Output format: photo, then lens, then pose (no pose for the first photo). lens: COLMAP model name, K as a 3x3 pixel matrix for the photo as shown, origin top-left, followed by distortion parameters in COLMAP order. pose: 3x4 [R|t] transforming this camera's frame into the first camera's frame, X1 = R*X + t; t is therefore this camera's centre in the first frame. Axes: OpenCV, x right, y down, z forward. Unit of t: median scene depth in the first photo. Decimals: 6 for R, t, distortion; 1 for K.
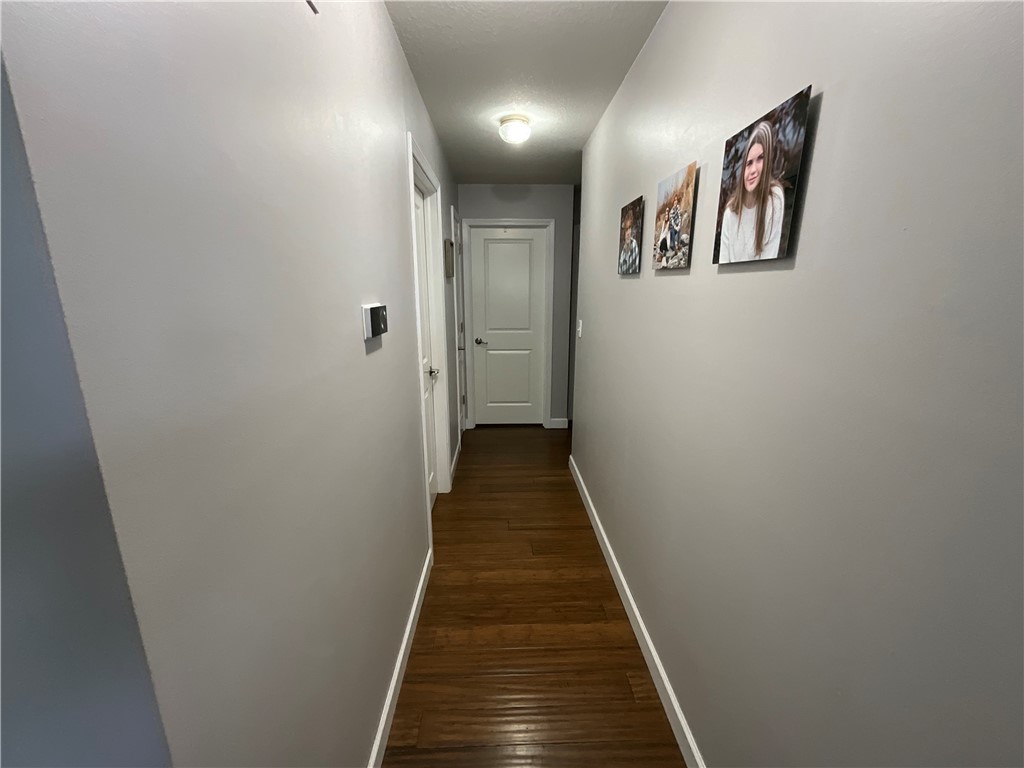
lens RADIAL K [[413.0, 0, 512.0], [0, 413.0, 384.0], [0, 0, 1]] dist [-0.000372, -0.000790]
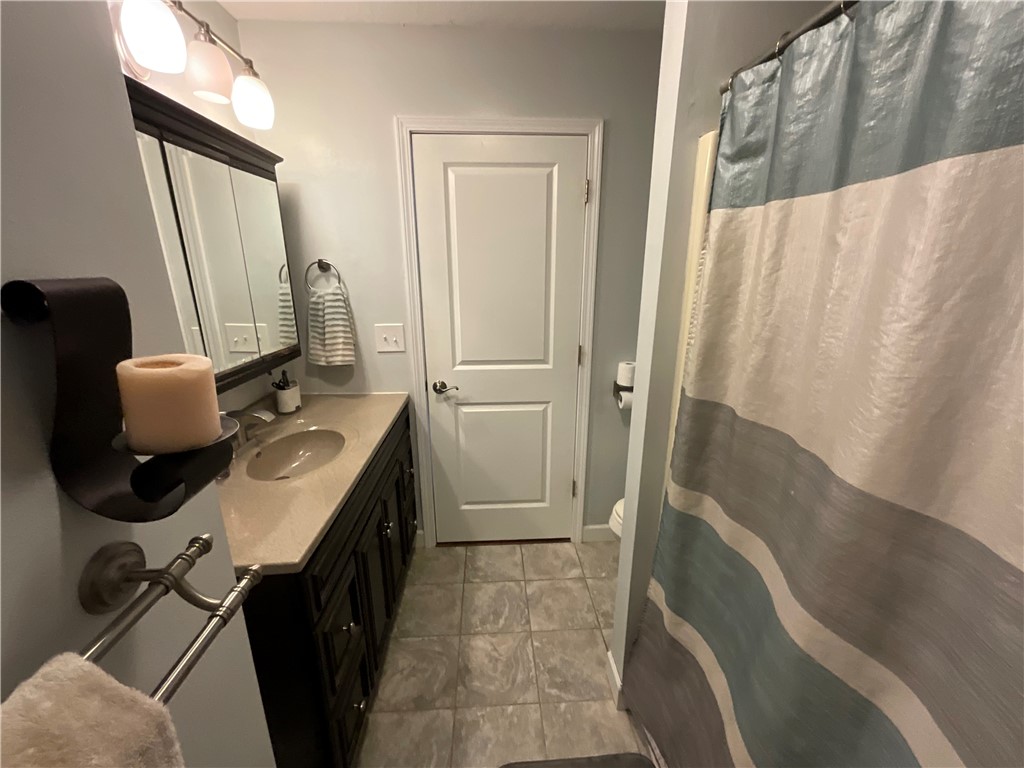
lens RADIAL K [[413.0, 0, 512.0], [0, 413.0, 384.0], [0, 0, 1]] dist [-0.000372, -0.000790]
pose [[0.999725, -0.008511, 0.021835, -0.006794], [0.007449, 0.998806, 0.048283, -0.130708], [-0.022220, -0.048107, 0.998595, 0.516822]]
